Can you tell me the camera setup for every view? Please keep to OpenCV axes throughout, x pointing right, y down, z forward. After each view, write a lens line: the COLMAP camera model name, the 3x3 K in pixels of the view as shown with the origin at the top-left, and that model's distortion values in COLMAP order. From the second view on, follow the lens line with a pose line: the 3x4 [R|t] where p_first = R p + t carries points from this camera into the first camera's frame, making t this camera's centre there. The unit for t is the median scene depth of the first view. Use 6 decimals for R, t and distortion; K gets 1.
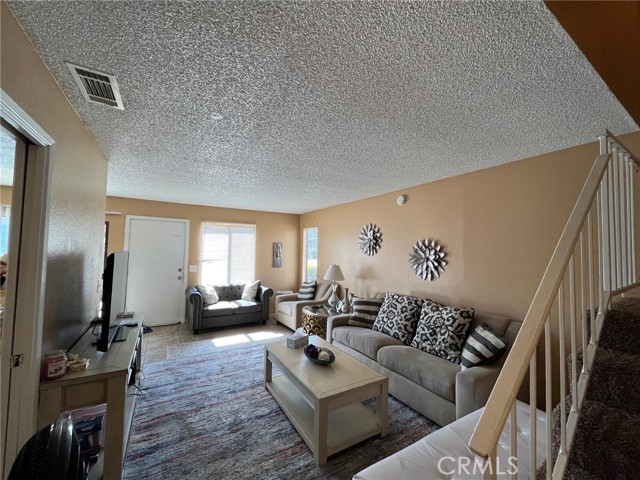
lens RADIAL K [[257.1, 0, 322.4], [0, 257.1, 239.7], [0, 0, 1]] dist [-0.014836, 0.000081]
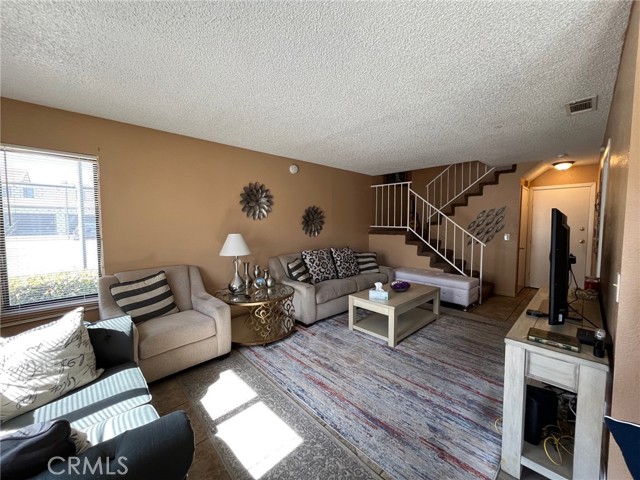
lens RADIAL K [[251.6, 0, 328.2], [0, 251.6, 236.2], [0, 0, 1]] dist [-0.018504, -0.000050]
pose [[-0.226763, -0.076354, 0.970952, -0.953530], [-0.049385, 0.996541, 0.066832, 0.066463], [-0.972697, -0.032796, -0.229750, 1.289001]]
